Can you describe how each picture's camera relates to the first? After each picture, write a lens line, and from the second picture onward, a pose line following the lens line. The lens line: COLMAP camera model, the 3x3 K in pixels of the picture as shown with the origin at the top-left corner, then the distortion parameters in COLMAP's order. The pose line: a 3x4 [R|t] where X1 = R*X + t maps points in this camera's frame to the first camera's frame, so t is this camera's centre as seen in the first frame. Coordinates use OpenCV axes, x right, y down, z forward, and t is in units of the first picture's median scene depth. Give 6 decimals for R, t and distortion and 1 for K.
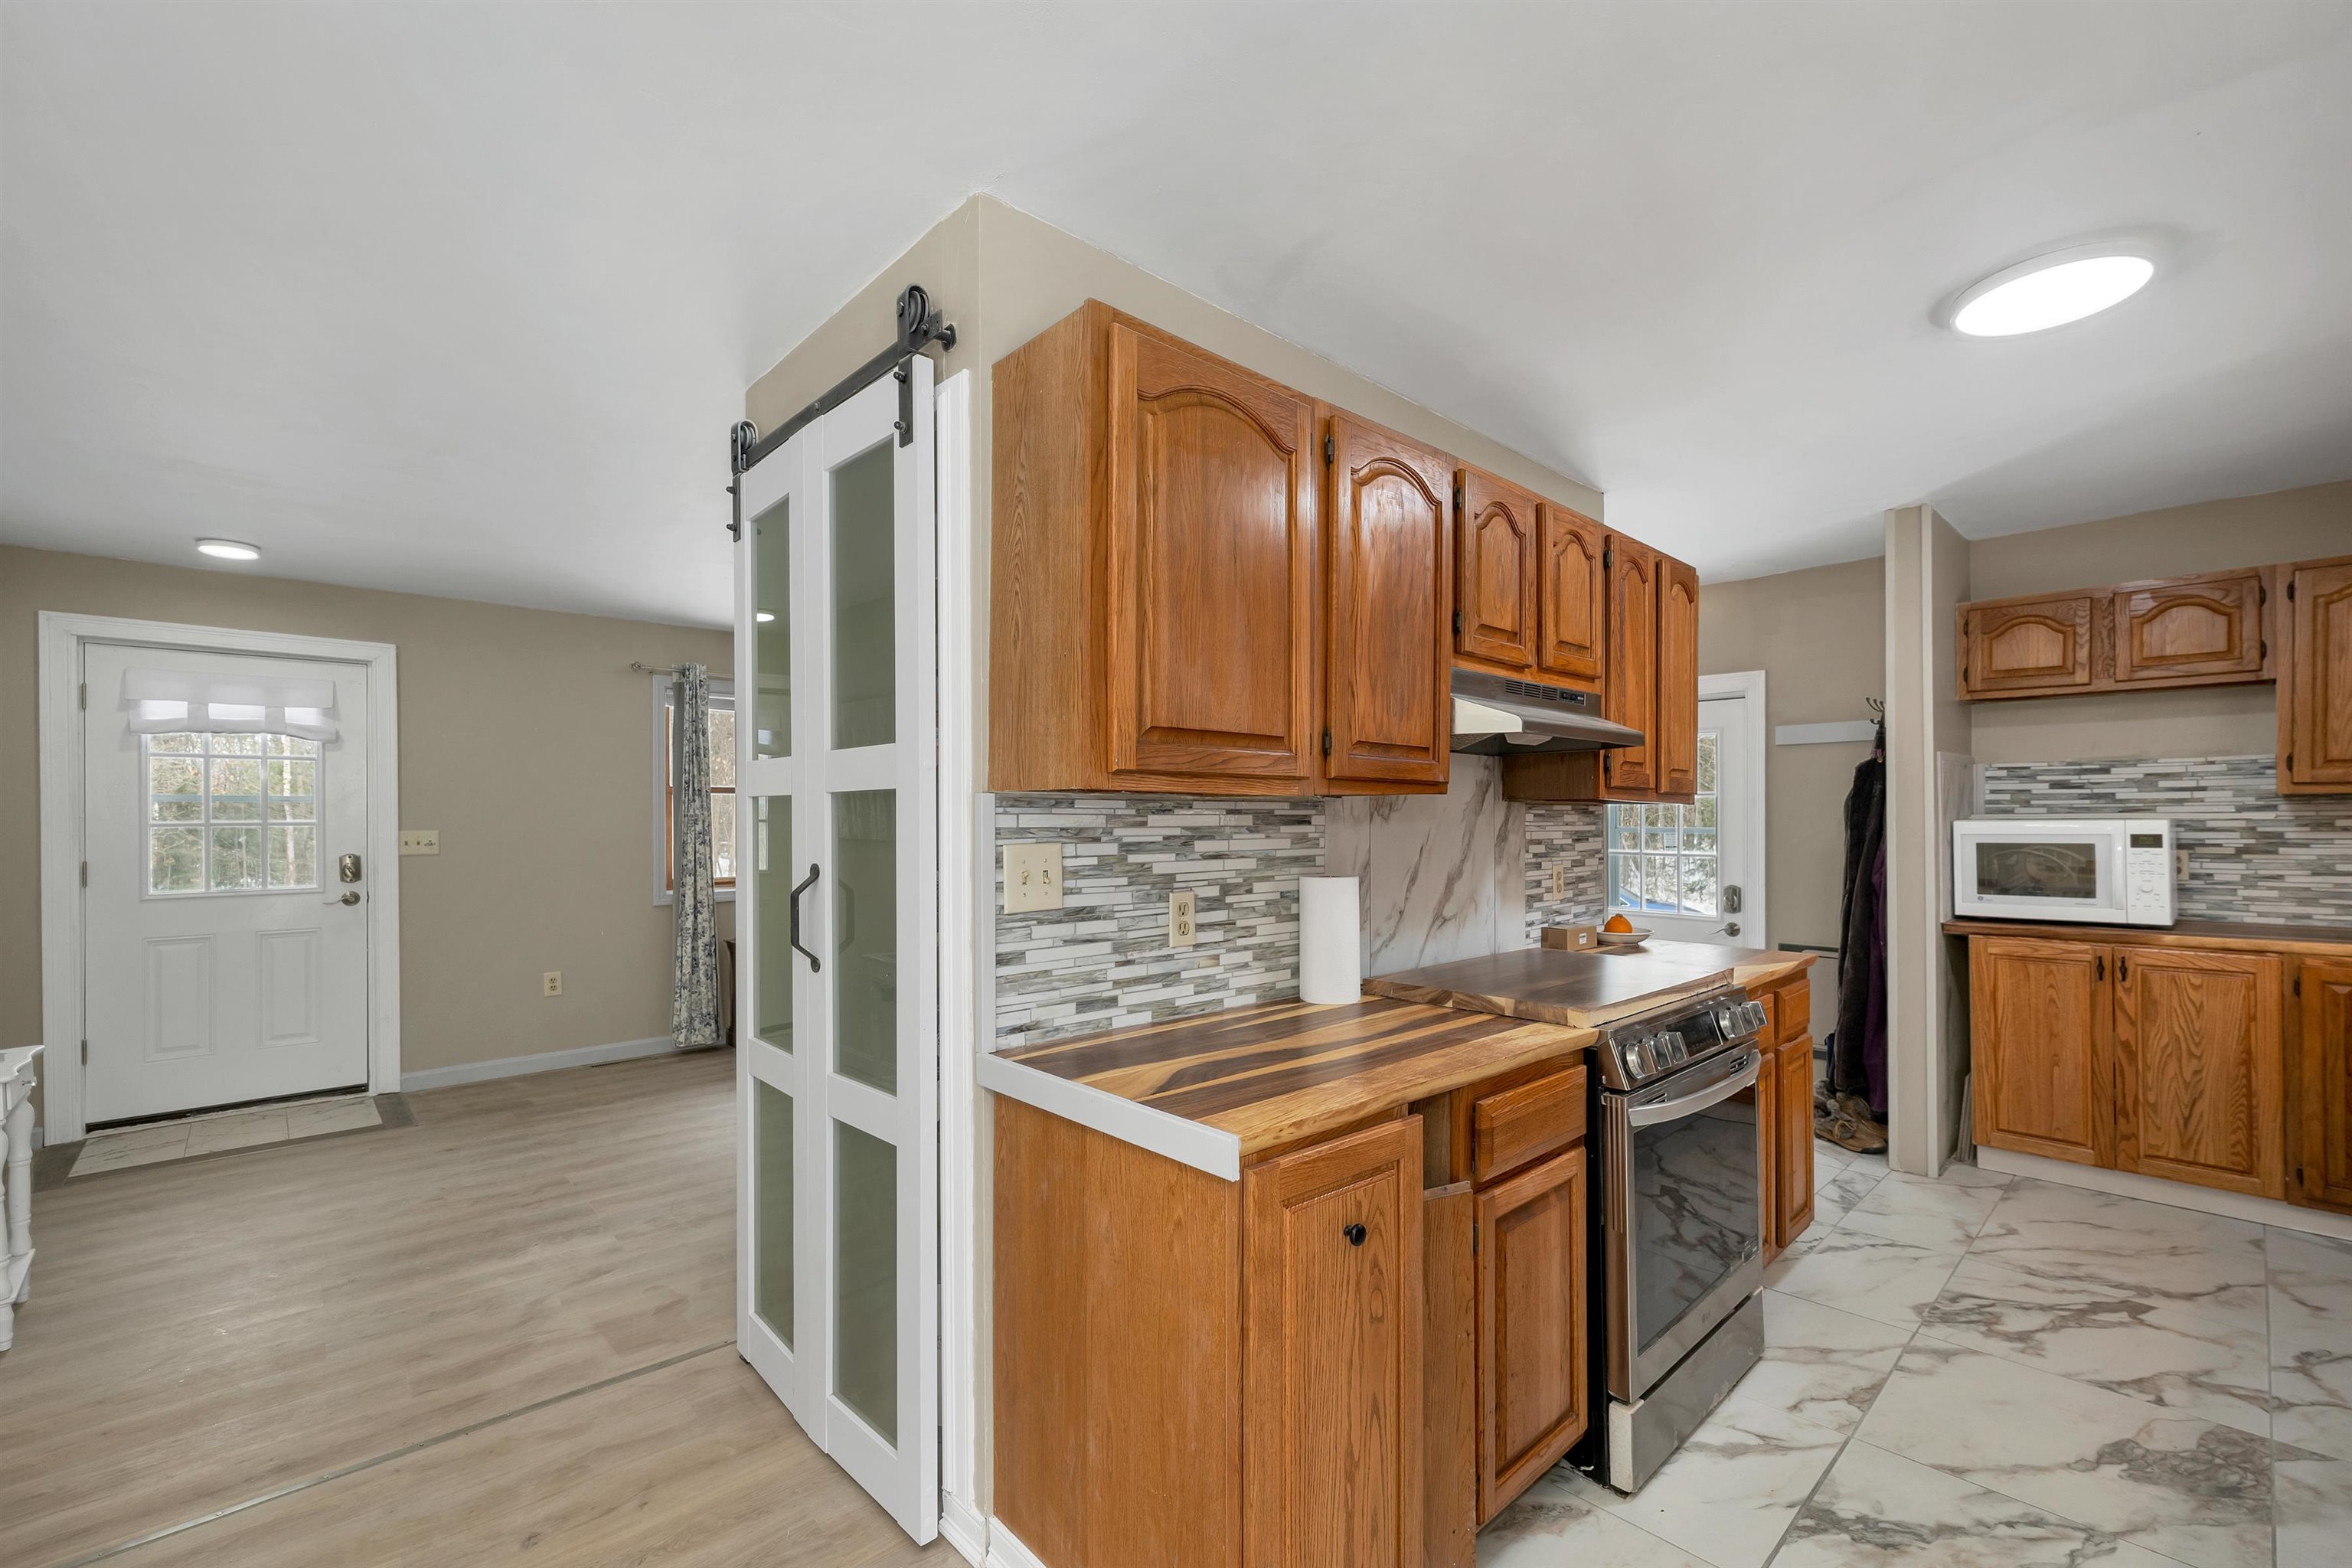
lens RADIAL K [[993.3, 0, 1174.2], [0, 993.3, 817.3], [0, 0, 1]] dist [0.001048, 0.000541]
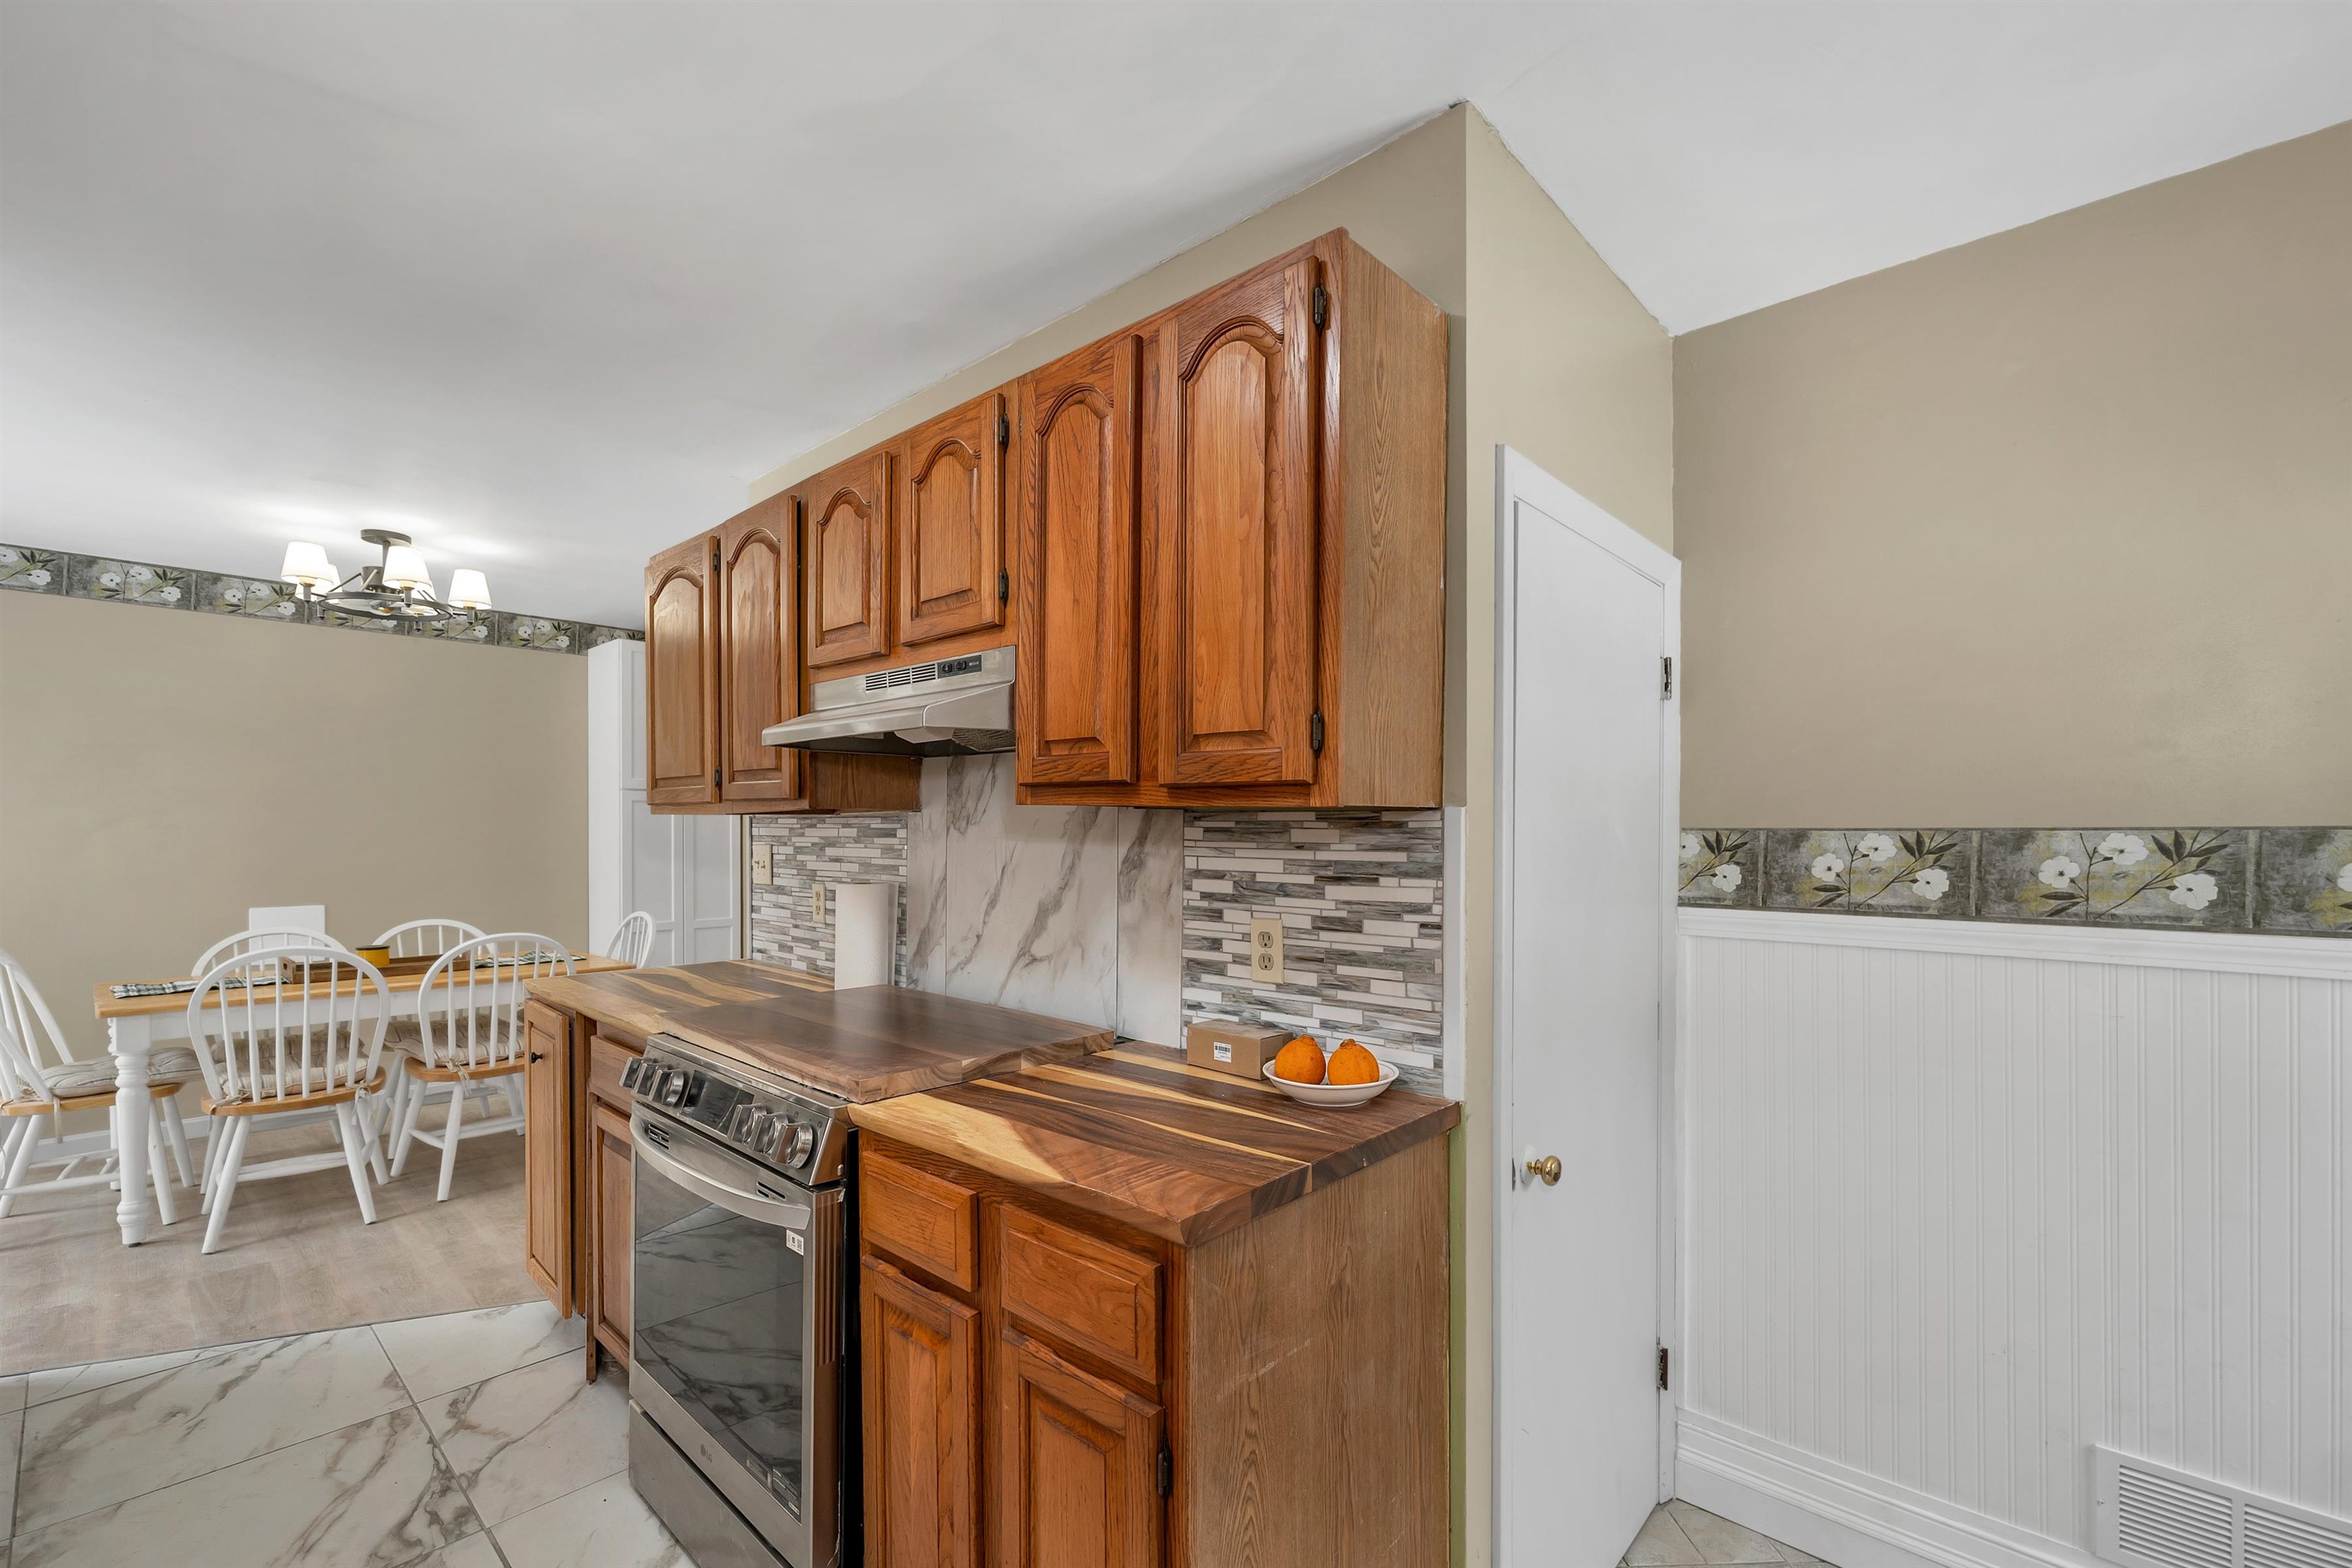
lens RADIAL K [[998.7, 0, 1184.4], [0, 998.7, 841.6], [0, 0, 1]] dist [-0.000487, -0.000276]
pose [[0.088629, 0.015552, -0.995943, 0.900989], [-0.003235, 0.999877, 0.015325, -0.004098], [0.996059, 0.001864, 0.088669, 0.866328]]
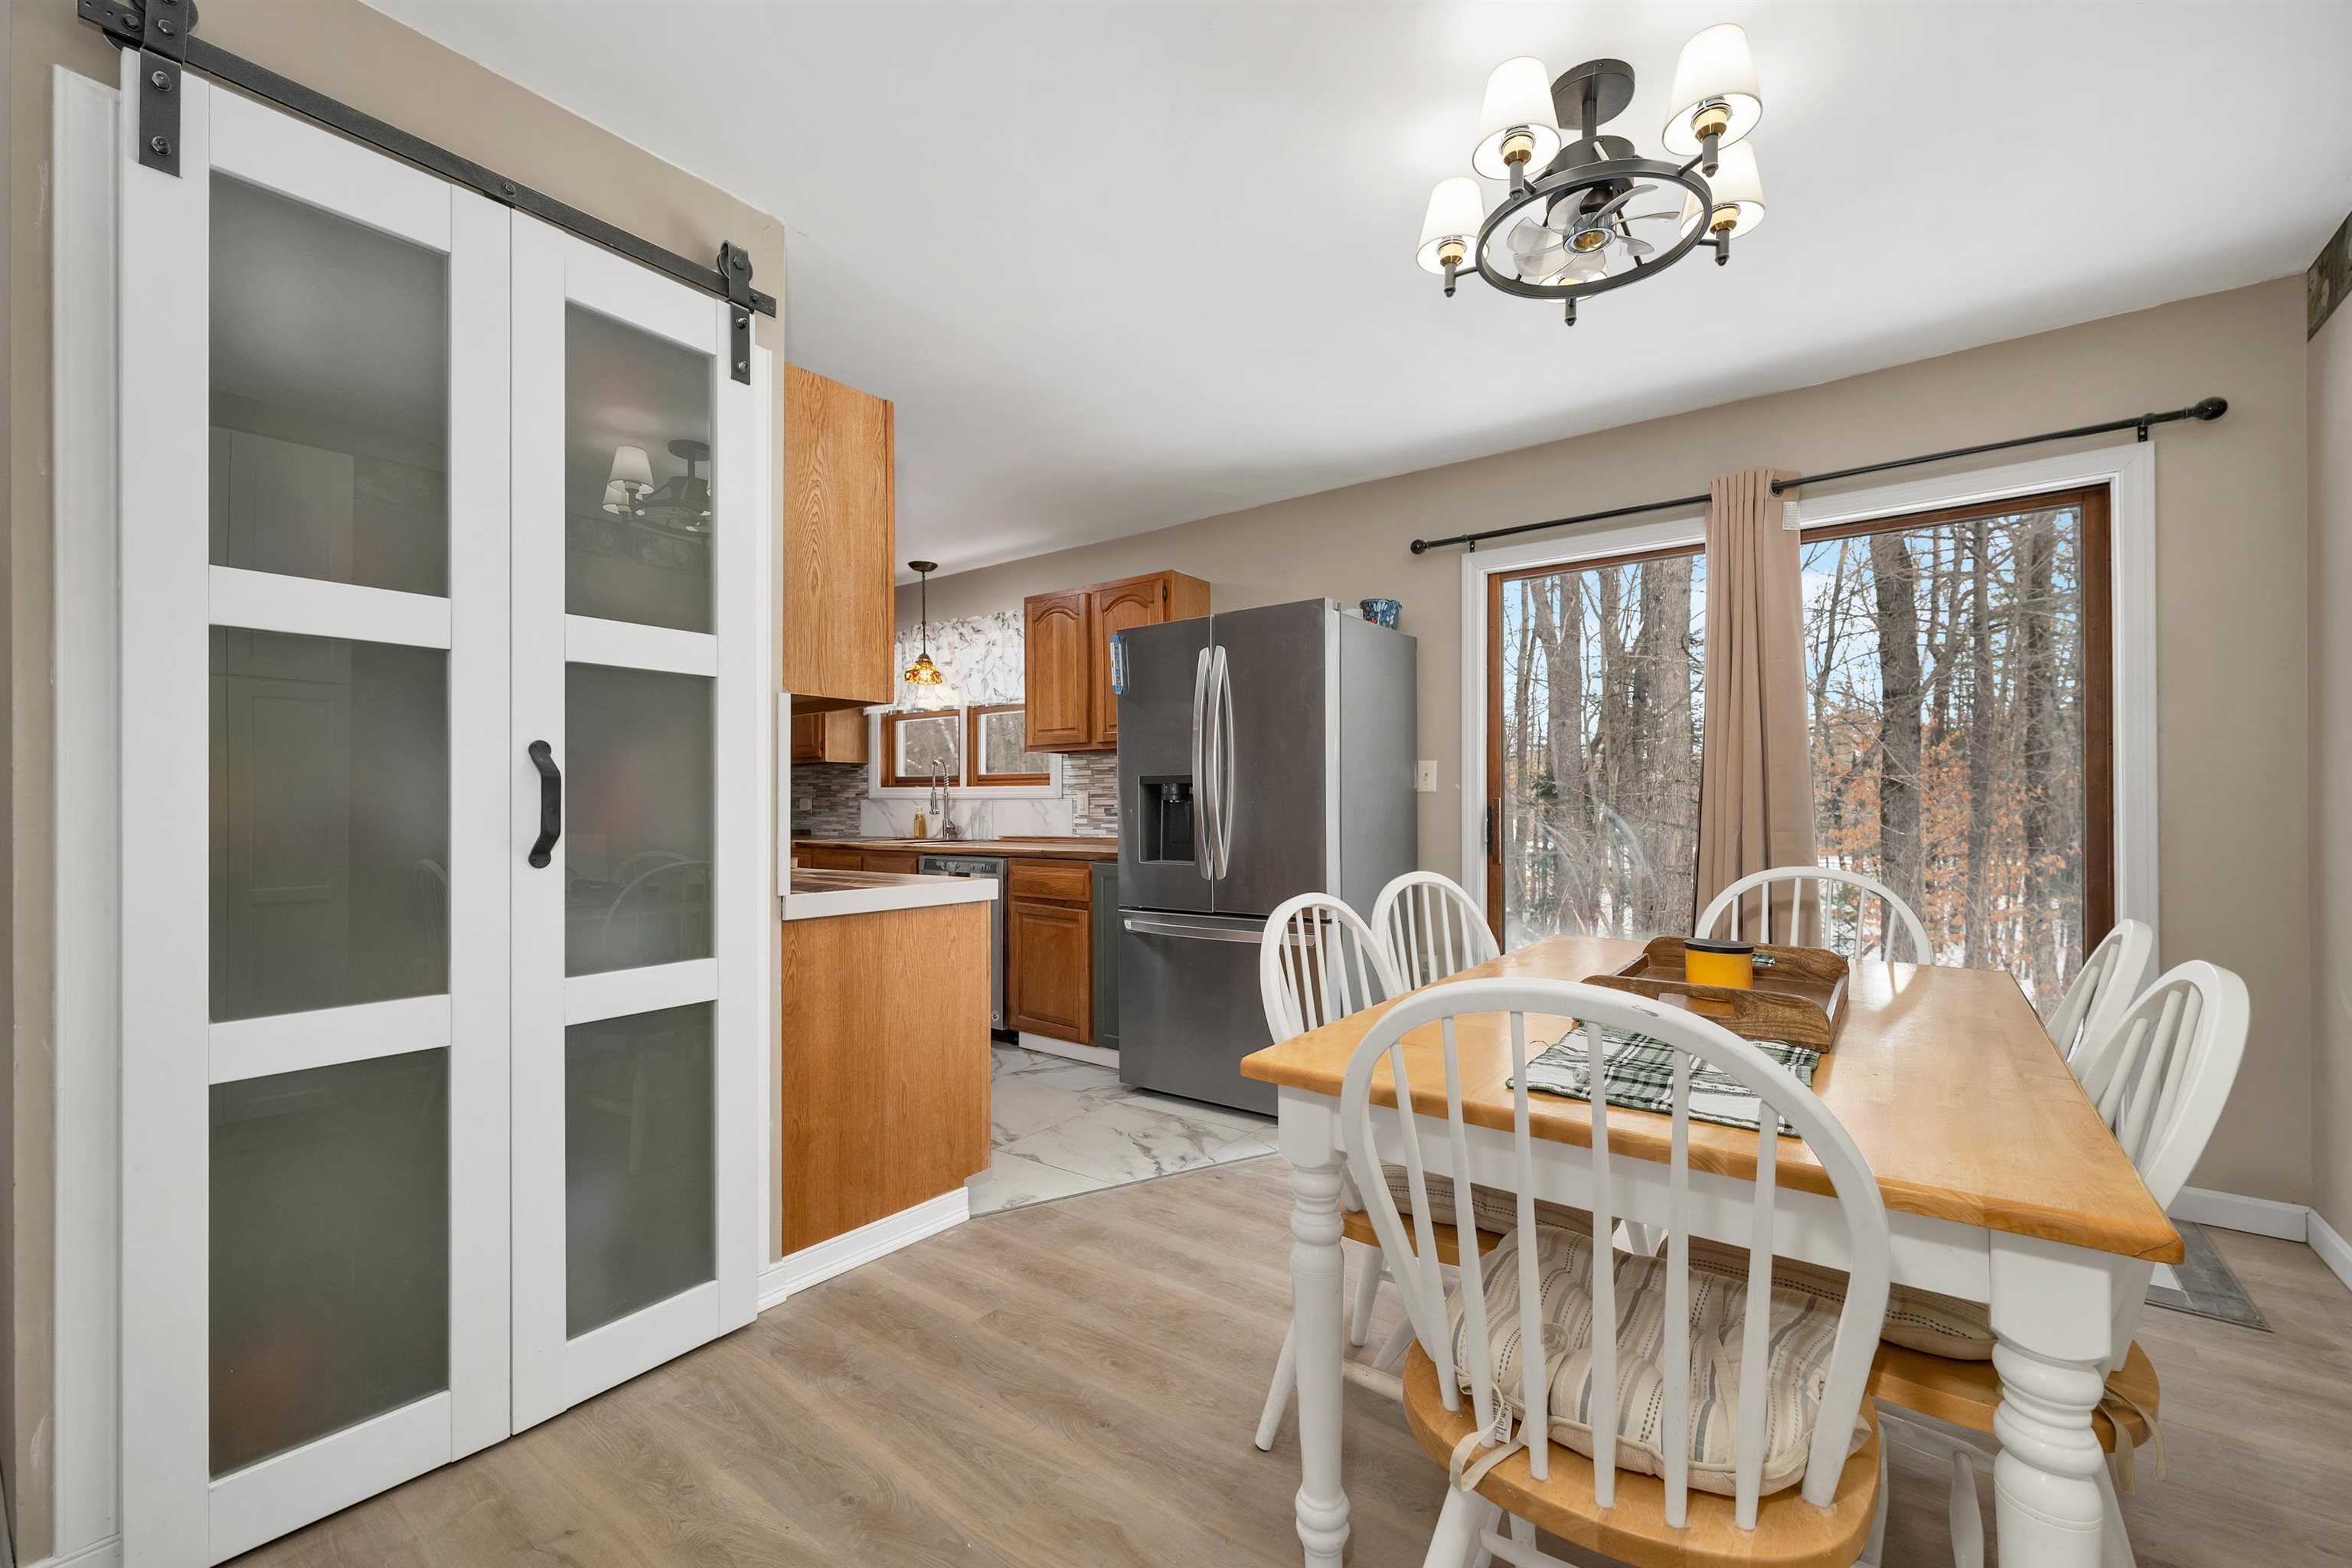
lens RADIAL K [[965.0, 0, 1175.7], [0, 965.0, 810.7], [0, 0, 1]] dist [-0.000021, 0.000031]
pose [[-0.179030, 0.000946, 0.983843, -0.801675], [0.003583, 0.999994, -0.000309, 0.069126], [-0.983837, 0.003470, -0.179032, 0.386235]]
